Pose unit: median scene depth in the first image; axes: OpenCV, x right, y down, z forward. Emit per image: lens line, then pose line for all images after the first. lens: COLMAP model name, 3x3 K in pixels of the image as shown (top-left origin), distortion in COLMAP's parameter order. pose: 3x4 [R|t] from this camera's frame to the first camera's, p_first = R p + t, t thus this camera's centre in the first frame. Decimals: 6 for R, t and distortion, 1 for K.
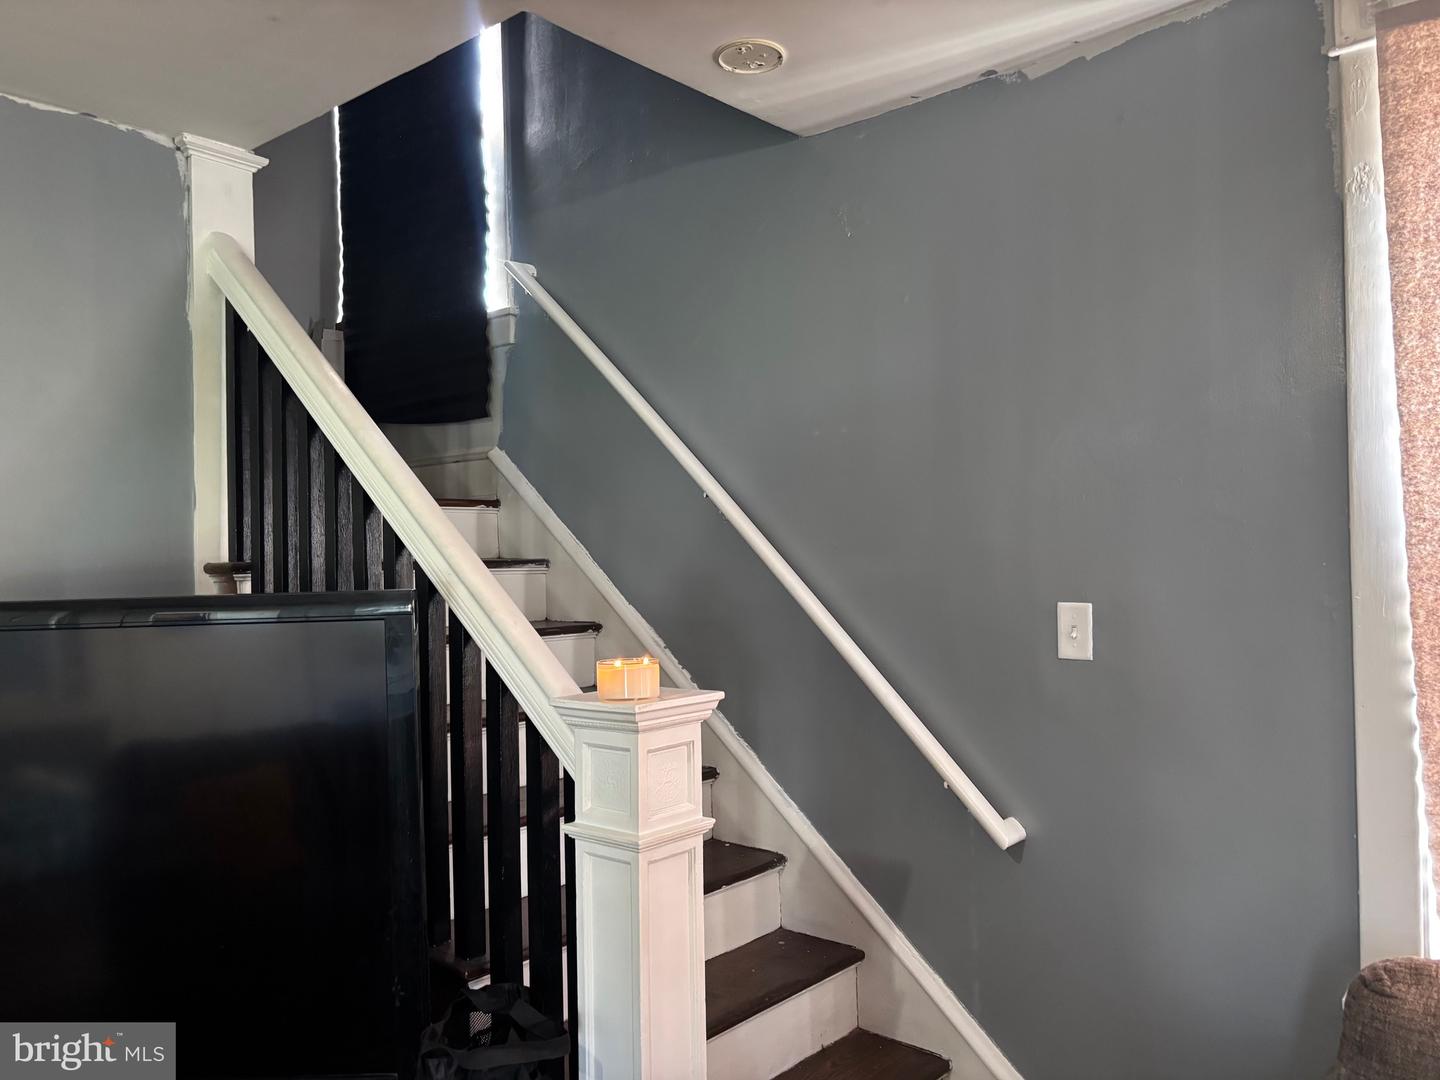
lens RADIAL K [[1092.7, 0, 718.5], [0, 1092.7, 543.4], [0, 0, 1]] dist [0.027261, -0.019494]
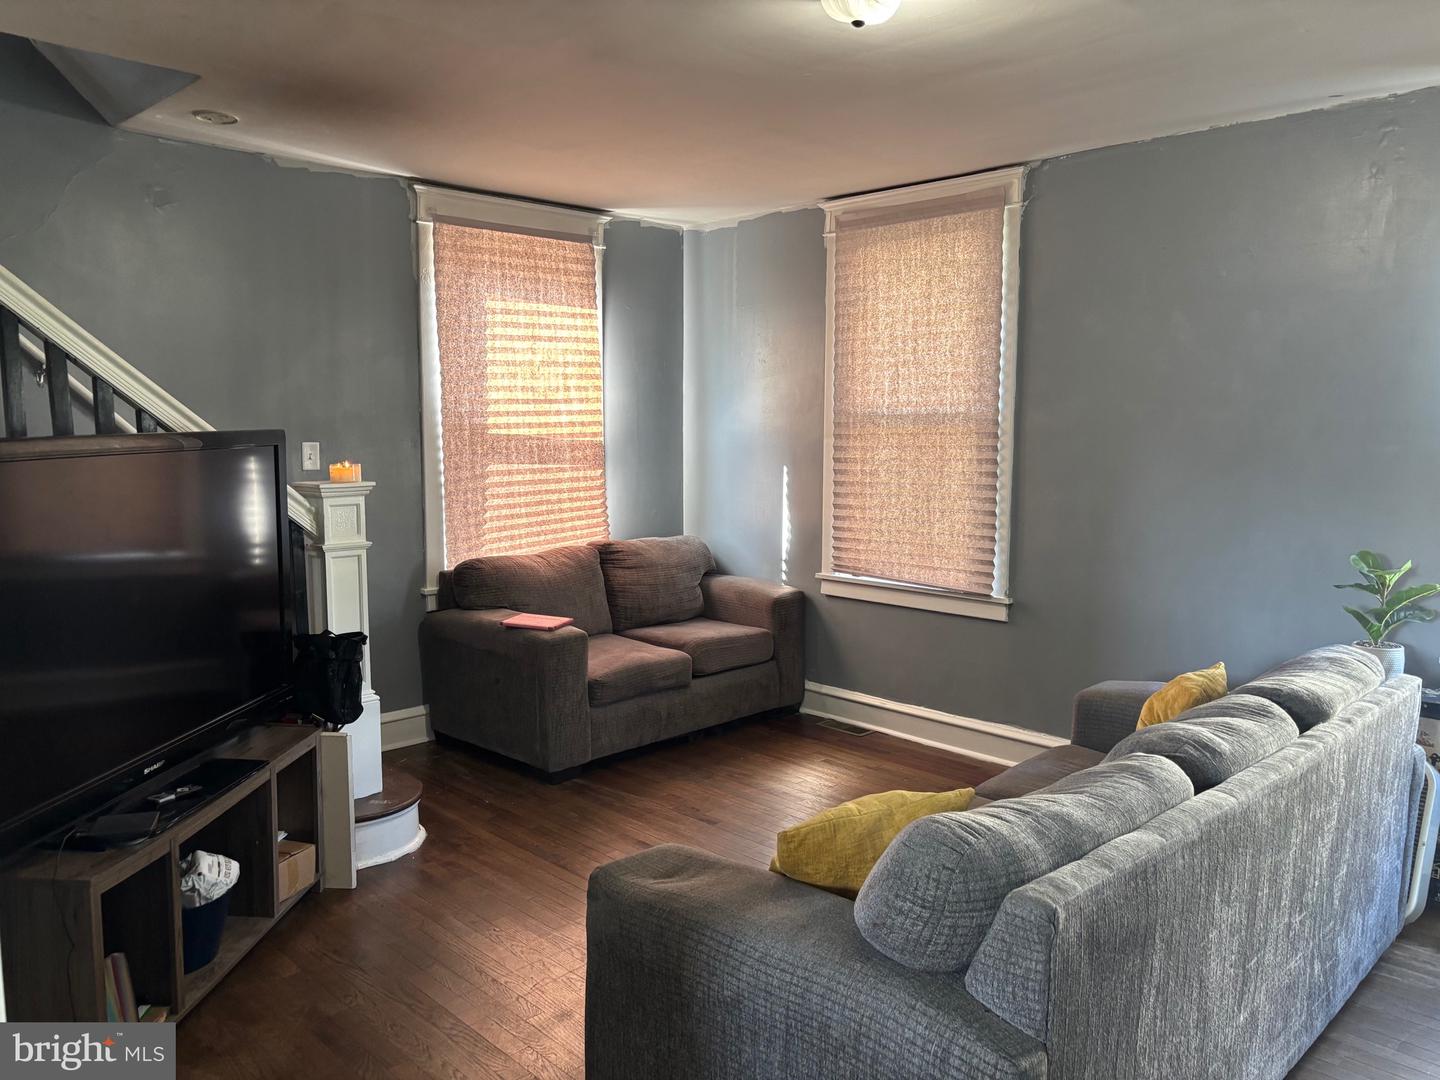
lens RADIAL K [[1092.7, 0, 718.3], [0, 1092.7, 540.5], [0, 0, 1]] dist [0.027261, -0.019494]
pose [[0.064726, -0.108455, 0.991992, -2.049133], [-0.026953, 0.993524, 0.110381, -0.012954], [-0.997539, -0.033882, 0.061384, 0.134385]]
